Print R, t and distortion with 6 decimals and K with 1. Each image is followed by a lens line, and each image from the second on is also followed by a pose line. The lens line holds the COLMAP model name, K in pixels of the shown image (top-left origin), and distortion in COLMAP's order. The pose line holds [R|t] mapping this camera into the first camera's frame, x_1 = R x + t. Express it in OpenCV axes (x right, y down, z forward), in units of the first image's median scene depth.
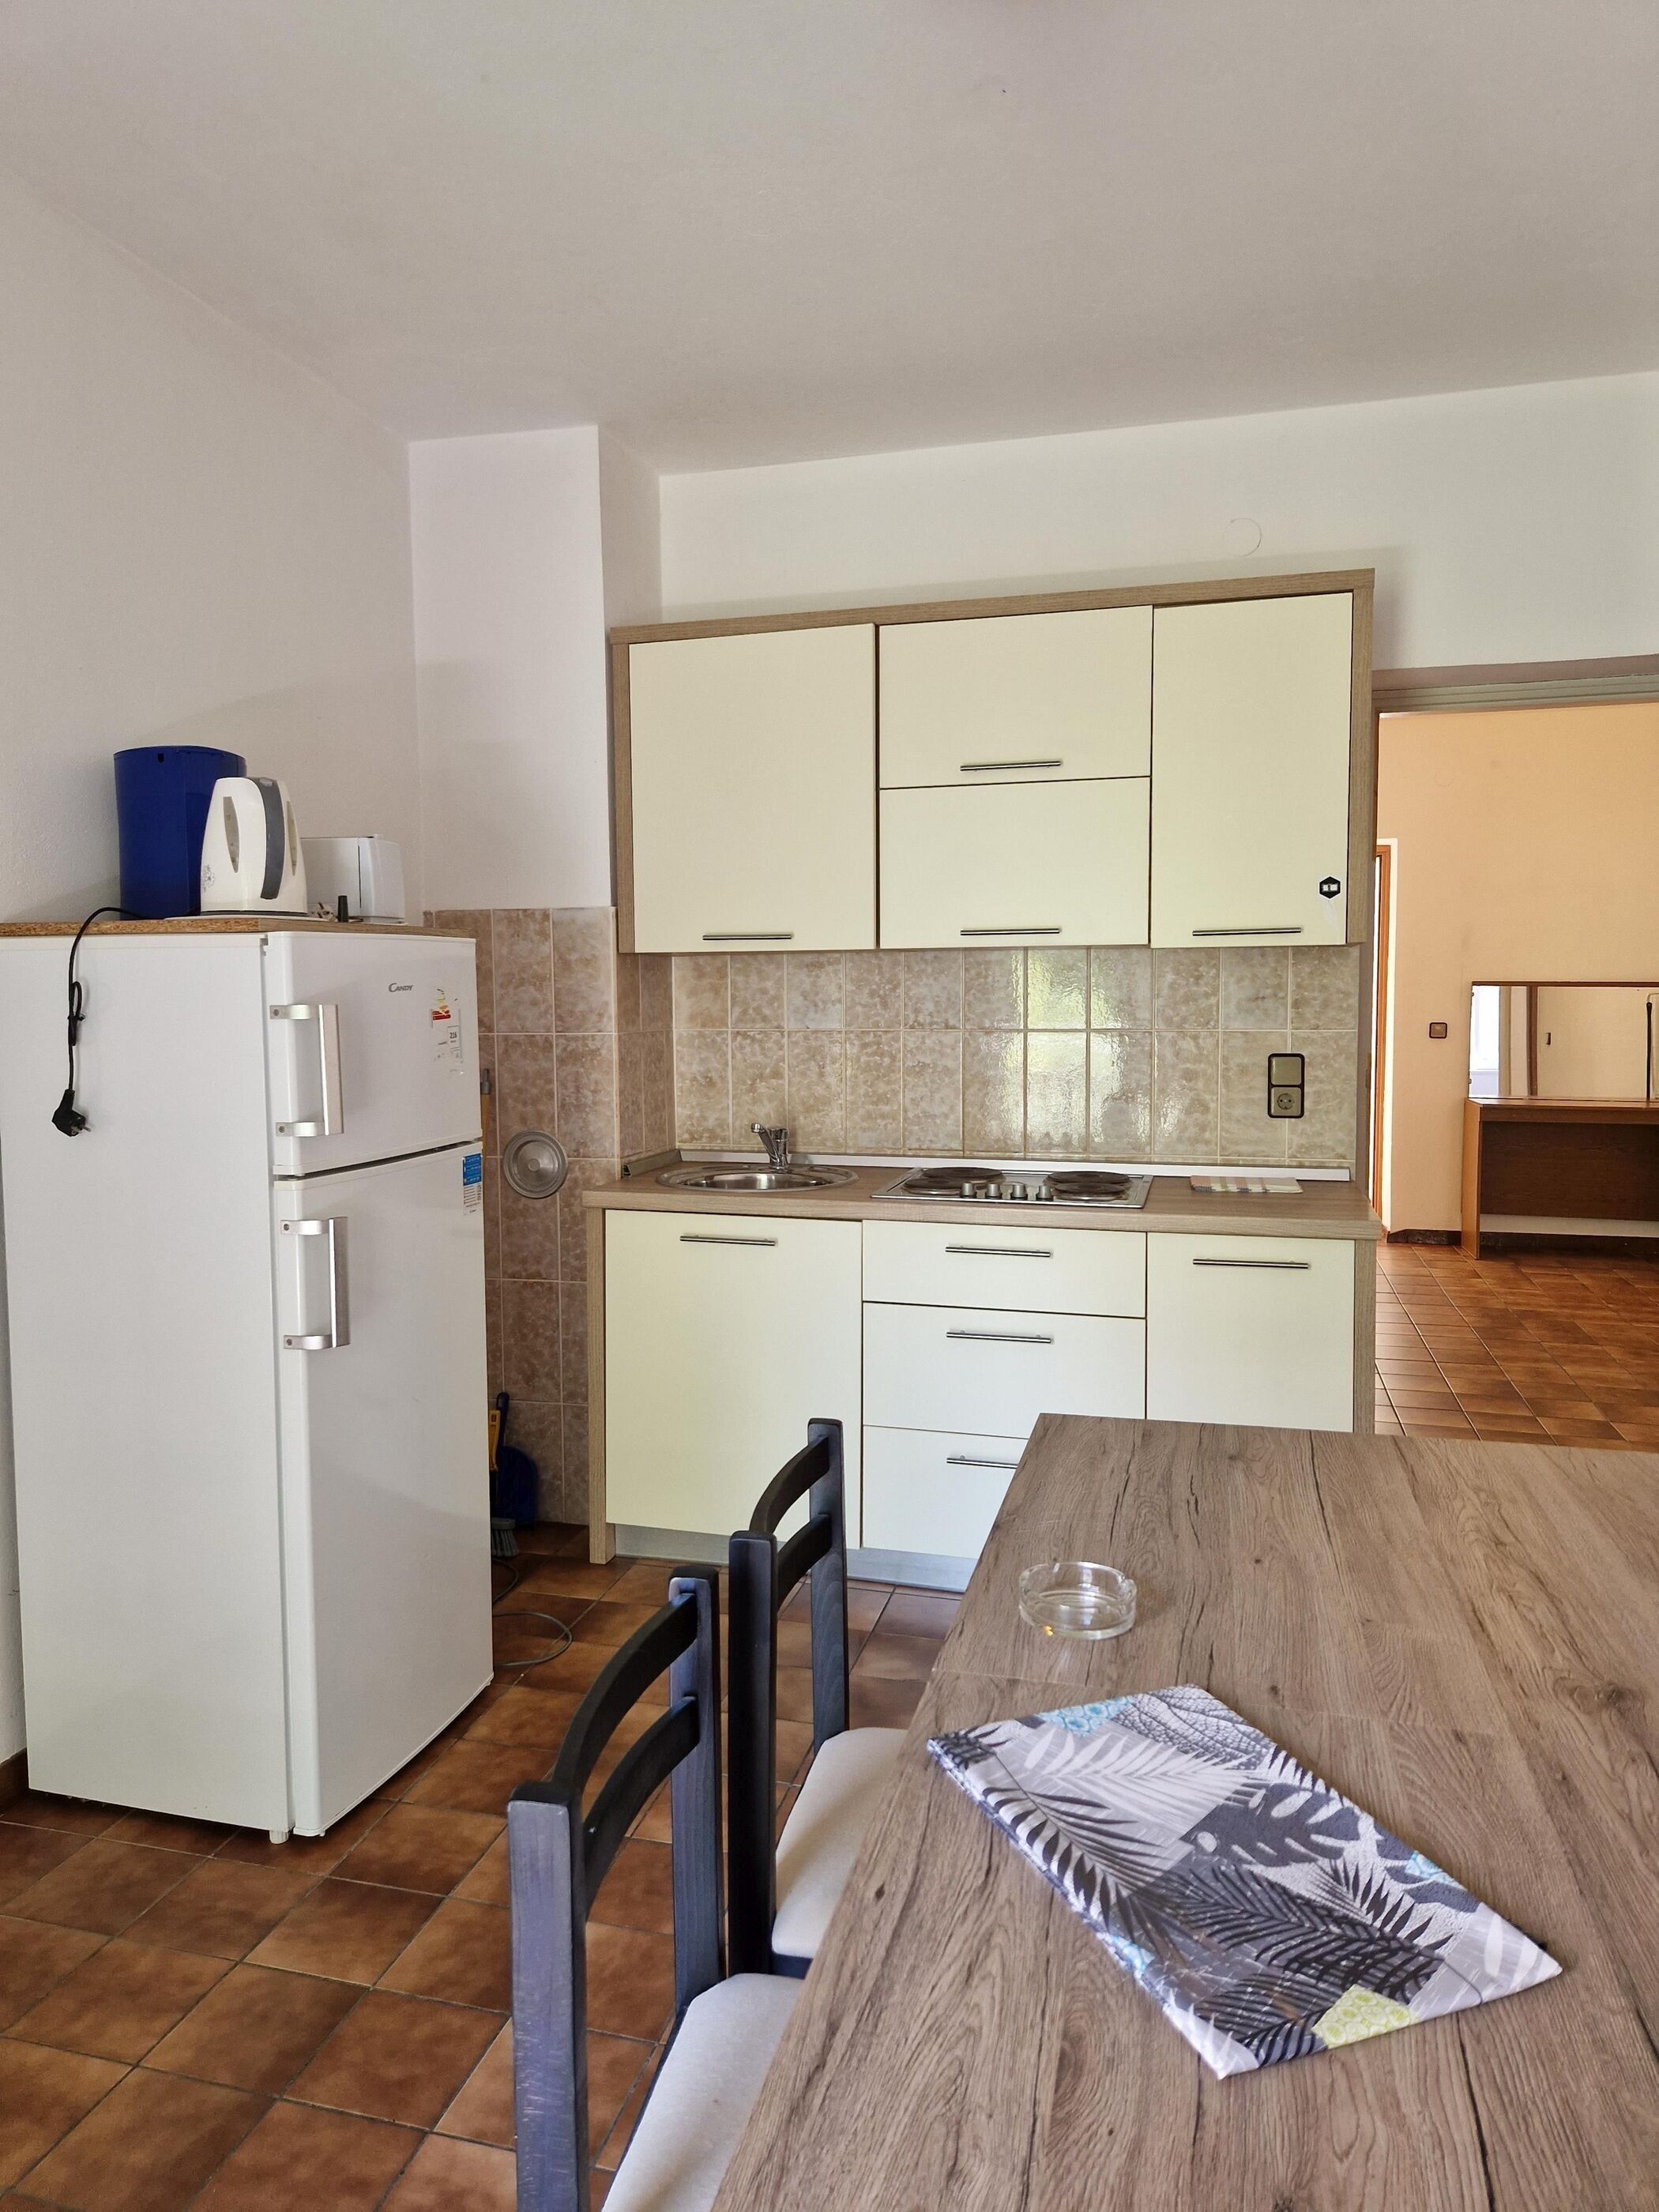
lens RADIAL K [[1489.0, 0, 823.3], [0, 1489.0, 1094.8], [0, 0, 1]] dist [0.057609, -0.046511]
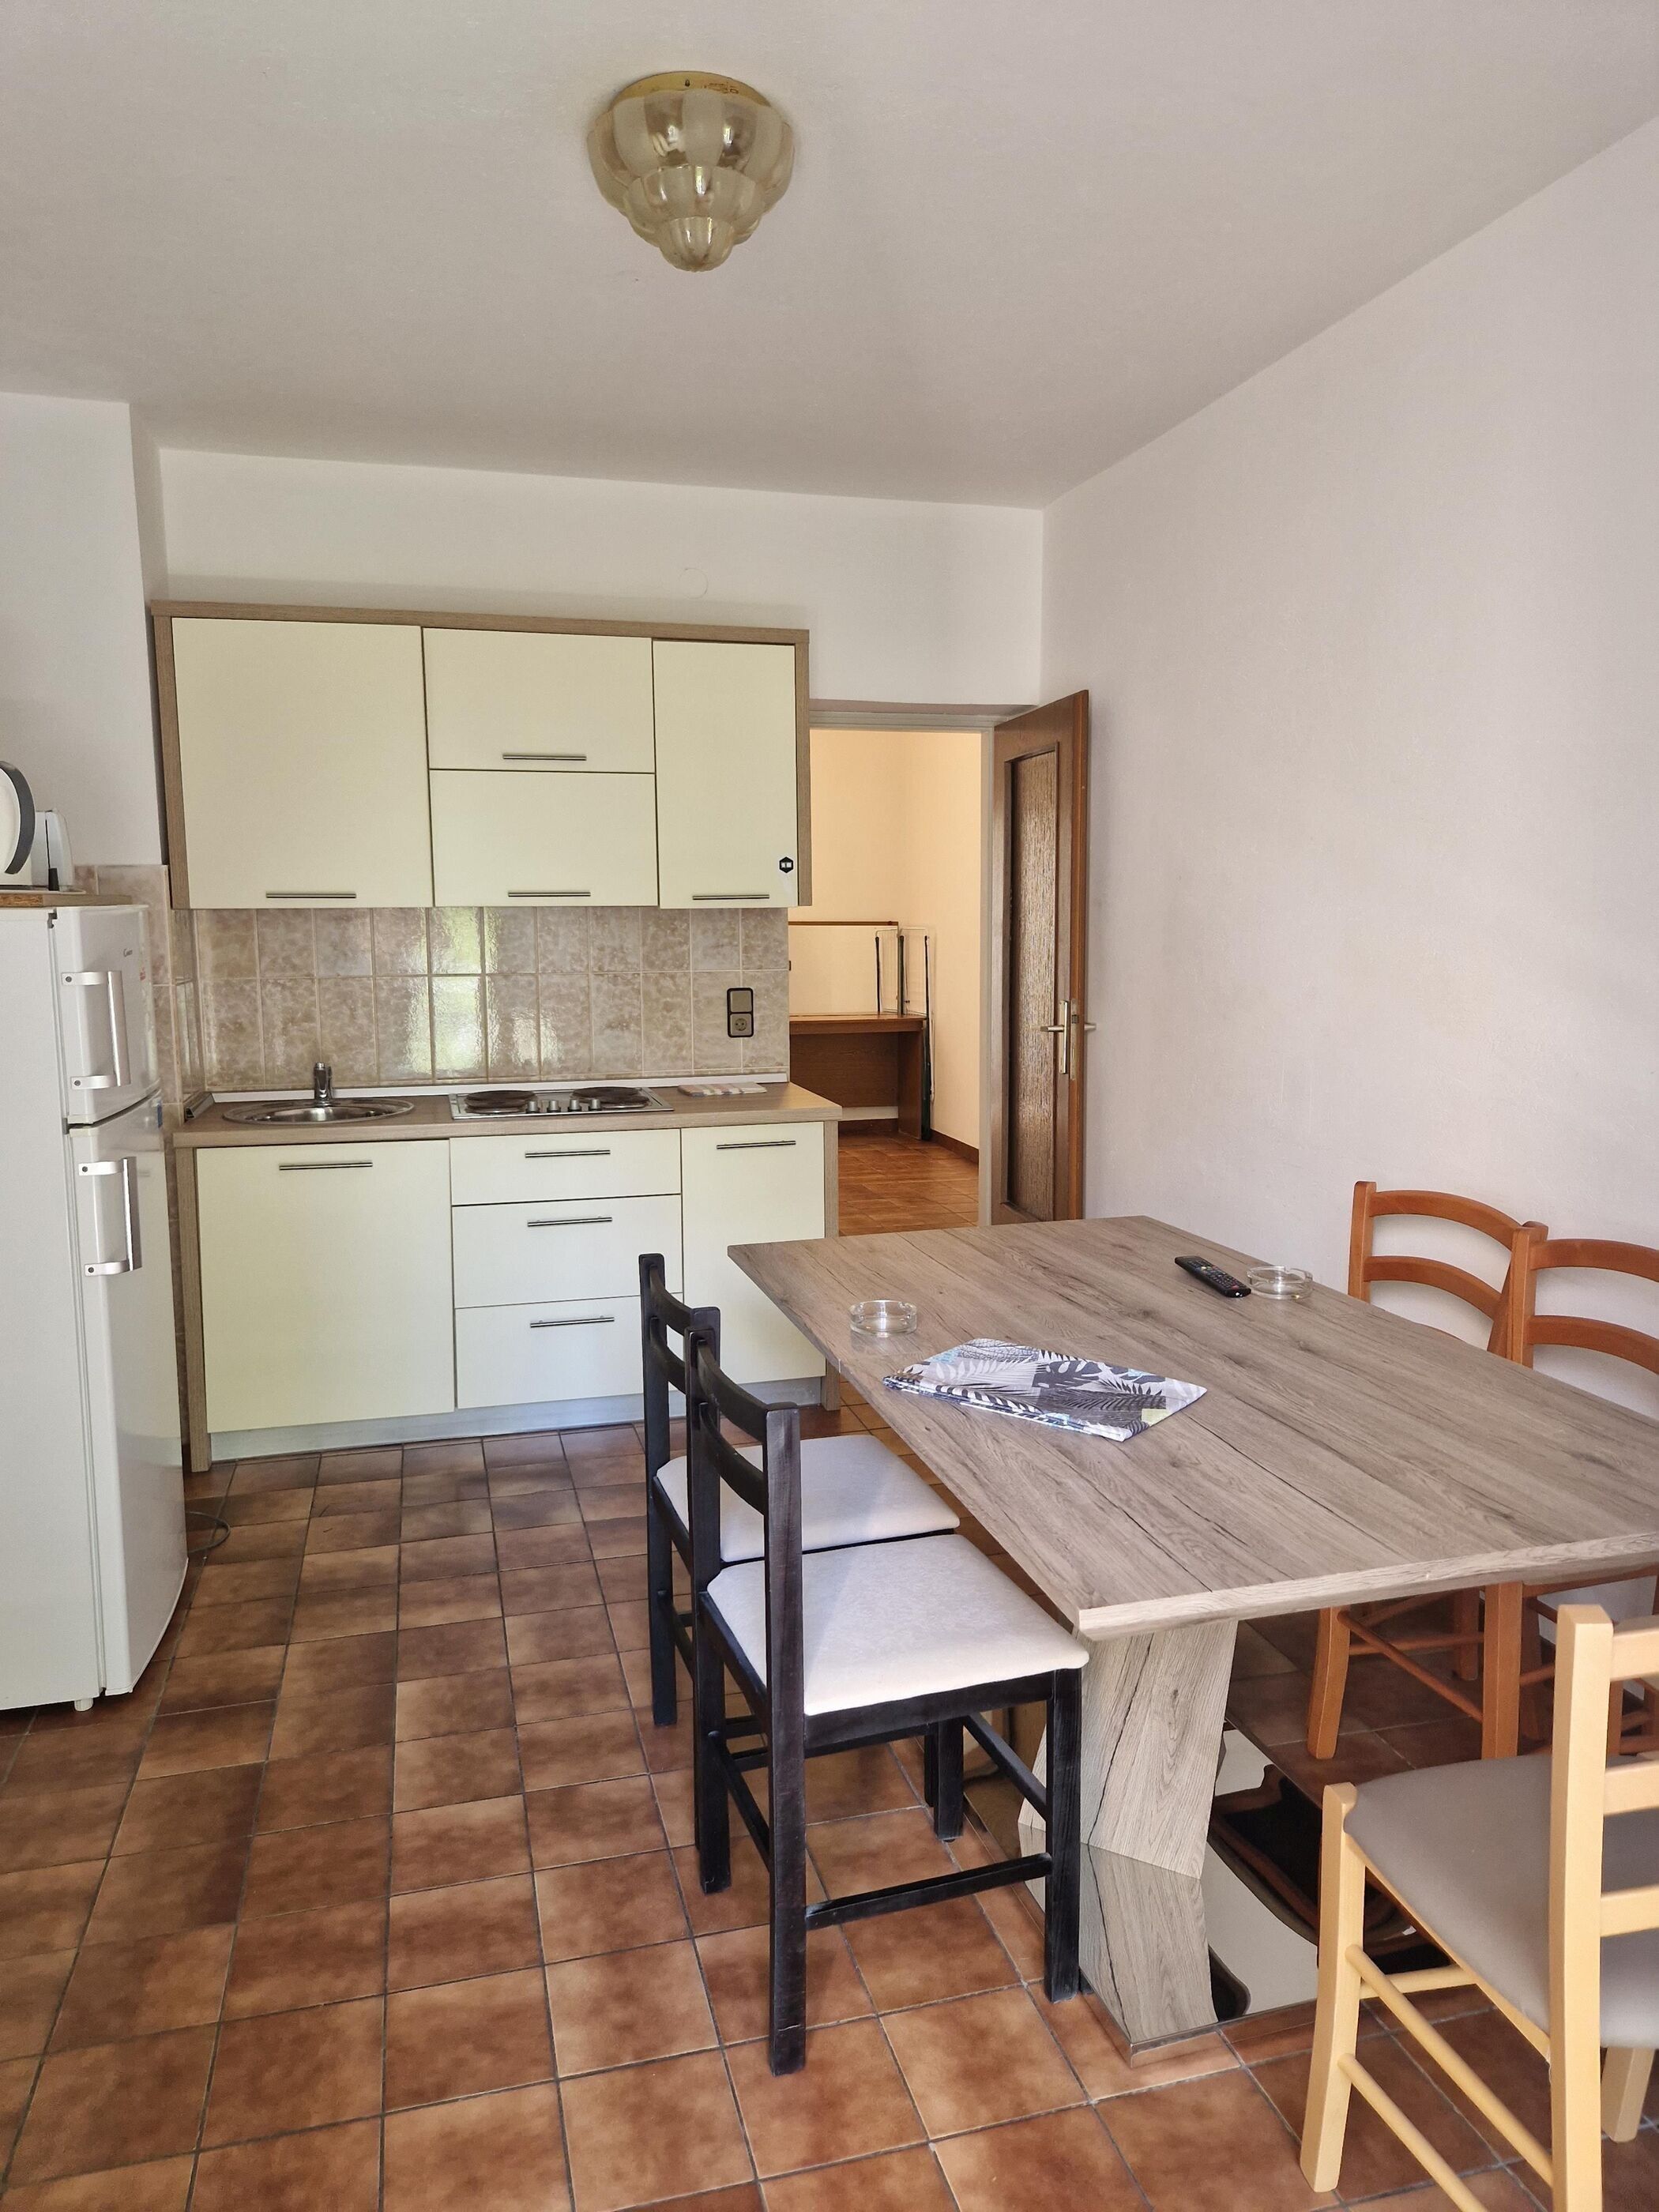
lens RADIAL K [[1489.0, 0, 829.4], [0, 1489.0, 1107.8], [0, 0, 1]] dist [0.057609, -0.046511]
pose [[0.862469, -0.068078, 0.501511, -0.317225], [0.039221, 0.996922, 0.067878, -0.009397], [-0.504588, -0.038873, 0.862484, -0.188439]]
